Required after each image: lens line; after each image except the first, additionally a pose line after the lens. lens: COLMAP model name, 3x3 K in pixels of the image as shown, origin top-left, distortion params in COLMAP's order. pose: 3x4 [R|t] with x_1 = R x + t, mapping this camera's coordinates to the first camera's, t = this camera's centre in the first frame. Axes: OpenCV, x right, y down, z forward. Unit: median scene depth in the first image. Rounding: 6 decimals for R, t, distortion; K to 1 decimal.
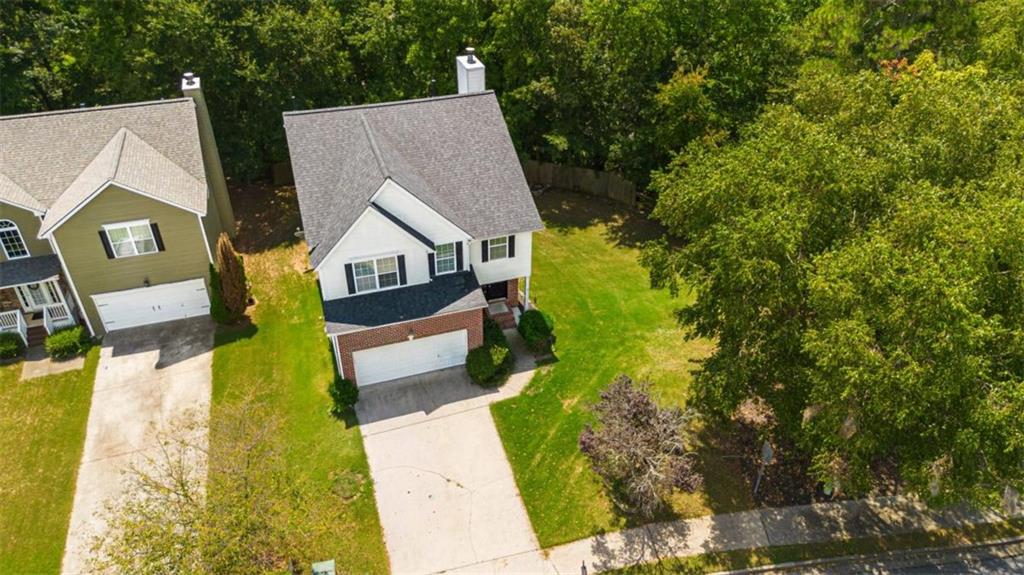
lens RADIAL K [[736.1, 0, 515.3], [0, 736.1, 285.9], [0, 0, 1]] dist [0.049206, -0.034626]
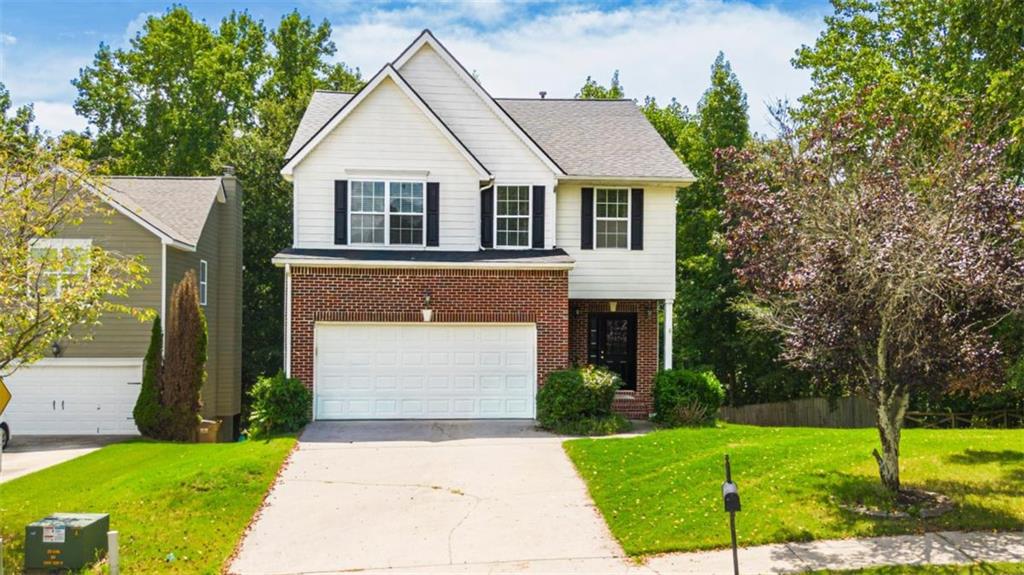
lens RADIAL K [[1001.7, 0, 508.3], [0, 1001.7, 288.1], [0, 0, 1]] dist [0.014758, 0.000000]
pose [[0.972258, -0.014679, -0.233448, 0.080910], [-0.132241, 0.788728, -0.600350, 0.475311], [0.192940, 0.614567, 0.764906, 0.456492]]
